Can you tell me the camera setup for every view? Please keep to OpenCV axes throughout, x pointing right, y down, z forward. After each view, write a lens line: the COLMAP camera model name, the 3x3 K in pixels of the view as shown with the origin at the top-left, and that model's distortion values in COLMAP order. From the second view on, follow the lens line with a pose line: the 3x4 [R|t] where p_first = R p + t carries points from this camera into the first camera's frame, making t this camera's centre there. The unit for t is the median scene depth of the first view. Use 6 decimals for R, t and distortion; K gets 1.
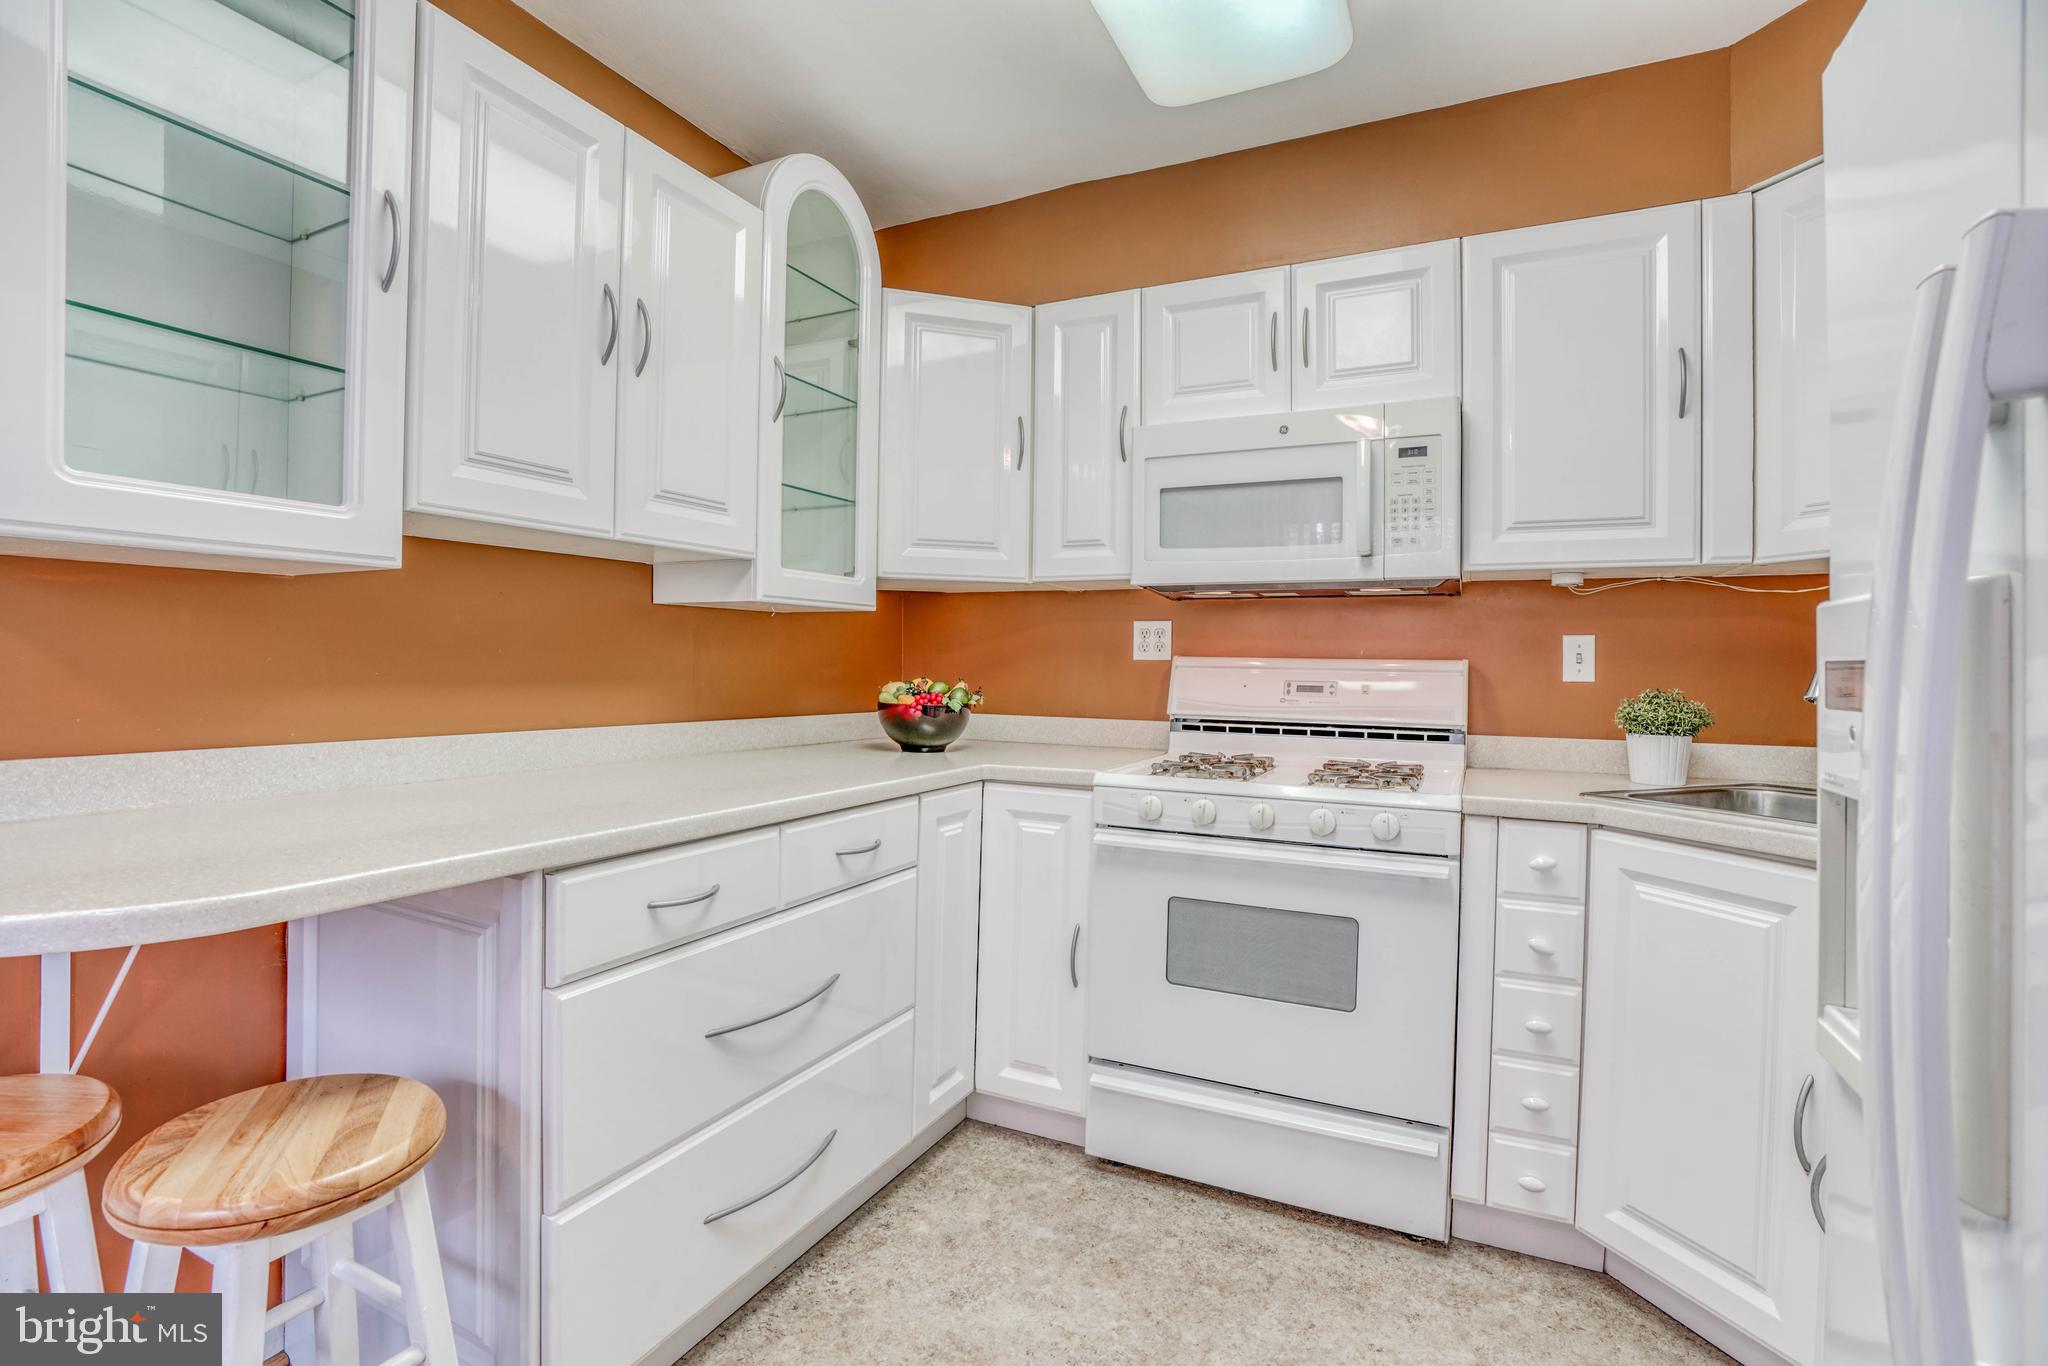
lens RADIAL K [[965.0, 0, 1024.6], [0, 965.0, 663.6], [0, 0, 1]] dist [-0.063191, 0.022274]
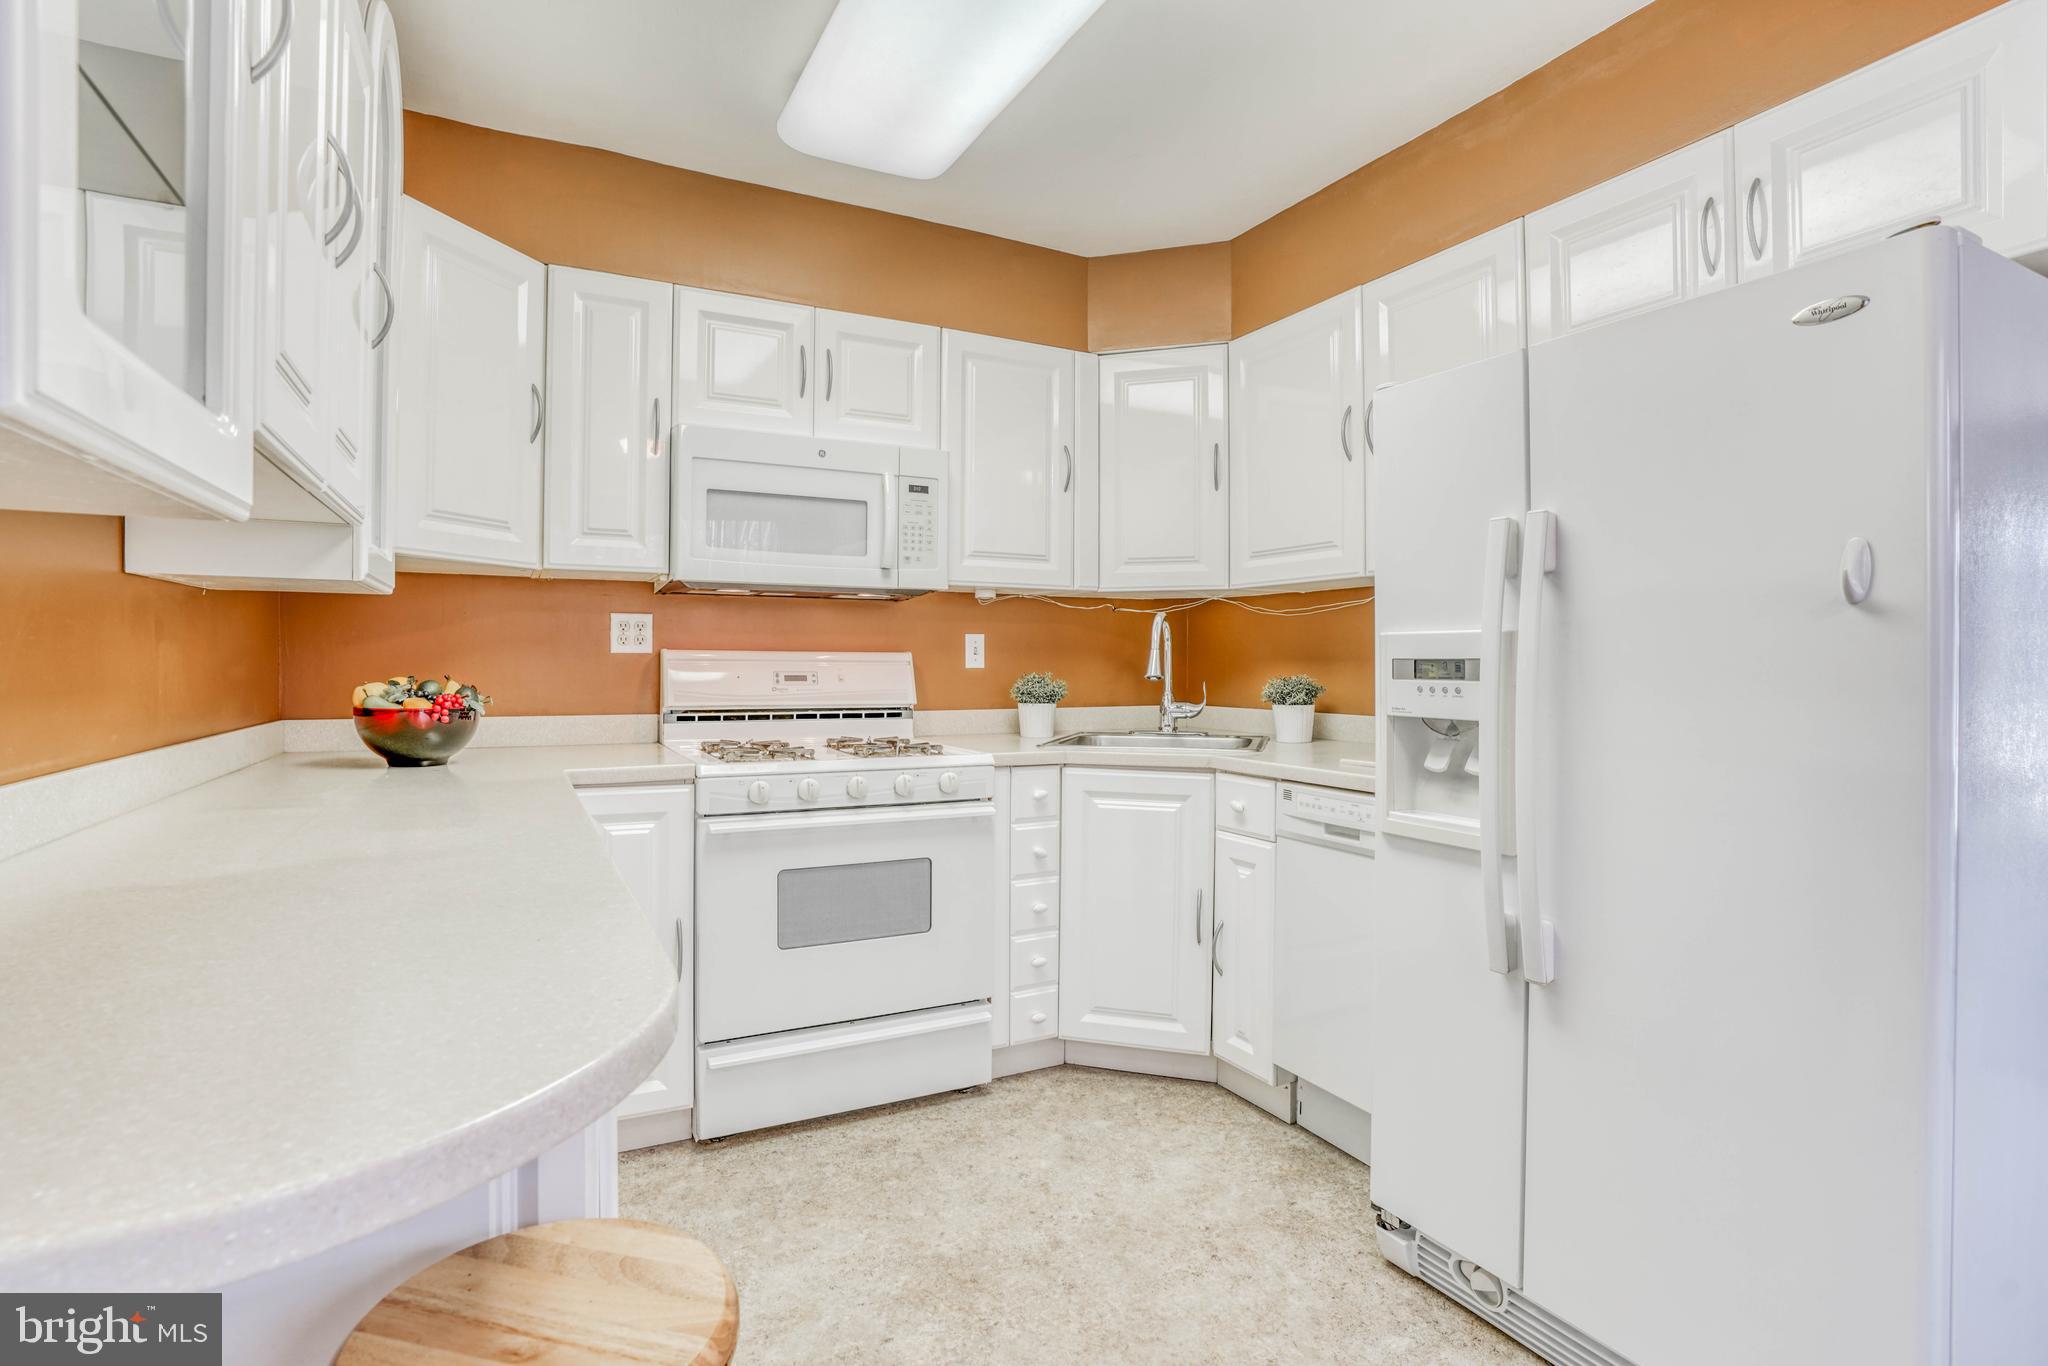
lens RADIAL K [[965.0, 0, 1024.6], [0, 965.0, 663.6], [0, 0, 1]] dist [-0.063191, 0.022274]
pose [[0.590527, -0.014131, 0.806894, -0.543277], [0.001576, 0.999865, 0.016357, -0.010857], [-0.807017, -0.008388, 0.590469, 0.127040]]
